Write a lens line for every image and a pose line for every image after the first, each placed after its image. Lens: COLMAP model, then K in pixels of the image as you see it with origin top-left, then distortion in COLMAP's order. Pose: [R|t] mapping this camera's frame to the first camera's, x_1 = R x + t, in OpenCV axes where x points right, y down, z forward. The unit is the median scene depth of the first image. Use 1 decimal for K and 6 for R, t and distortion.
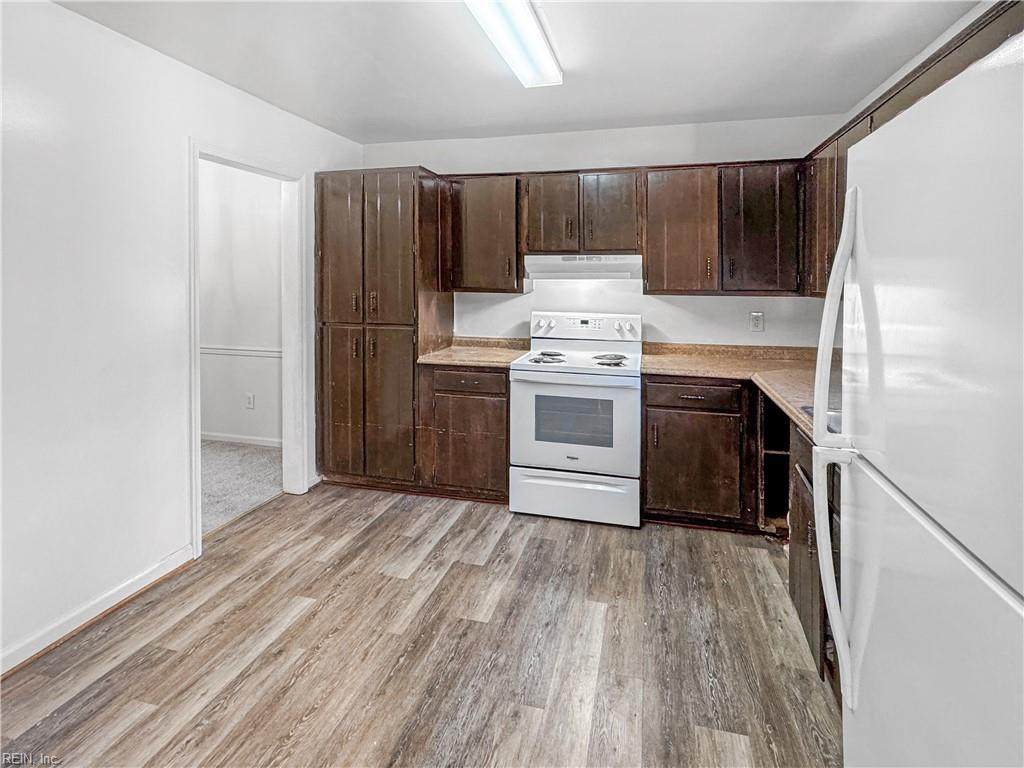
lens RADIAL K [[561.7, 0, 510.0], [0, 561.7, 294.3], [0, 0, 1]] dist [-0.005946, -0.000890]
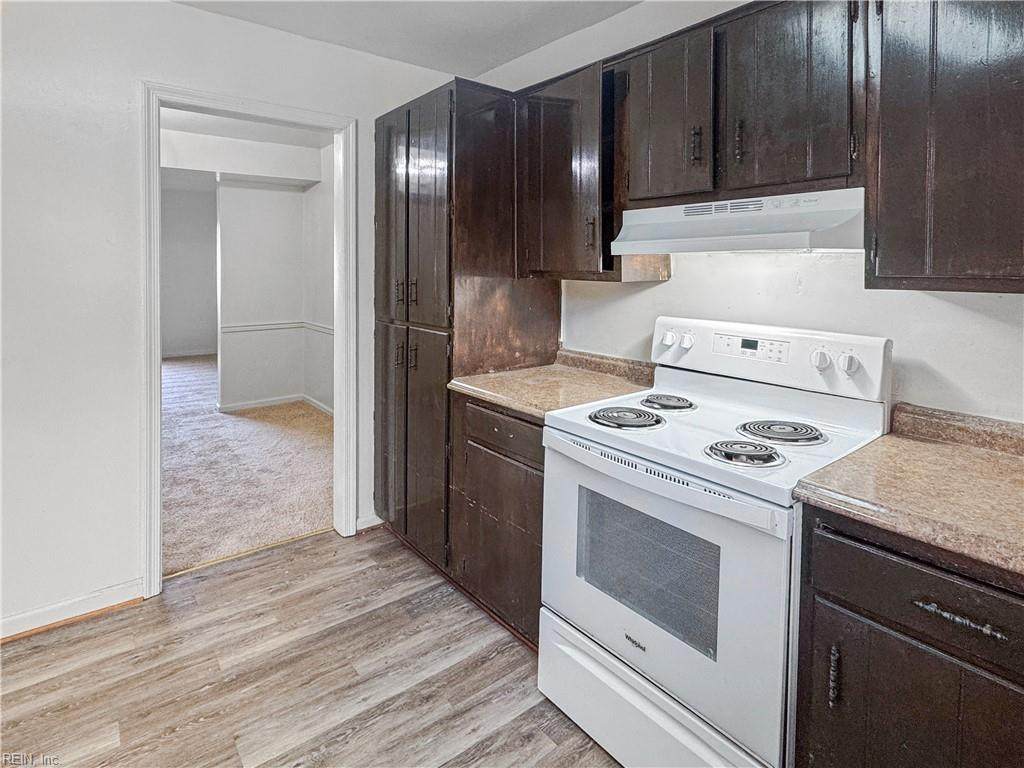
lens RADIAL K [[561.7, 0, 510.0], [0, 561.7, 294.3], [0, 0, 1]] dist [-0.005946, -0.000890]
pose [[0.795382, 0.026783, -0.605516, 0.277248], [-0.015763, 0.999599, 0.023508, -0.000417], [0.605903, -0.009153, 0.795486, 0.539108]]
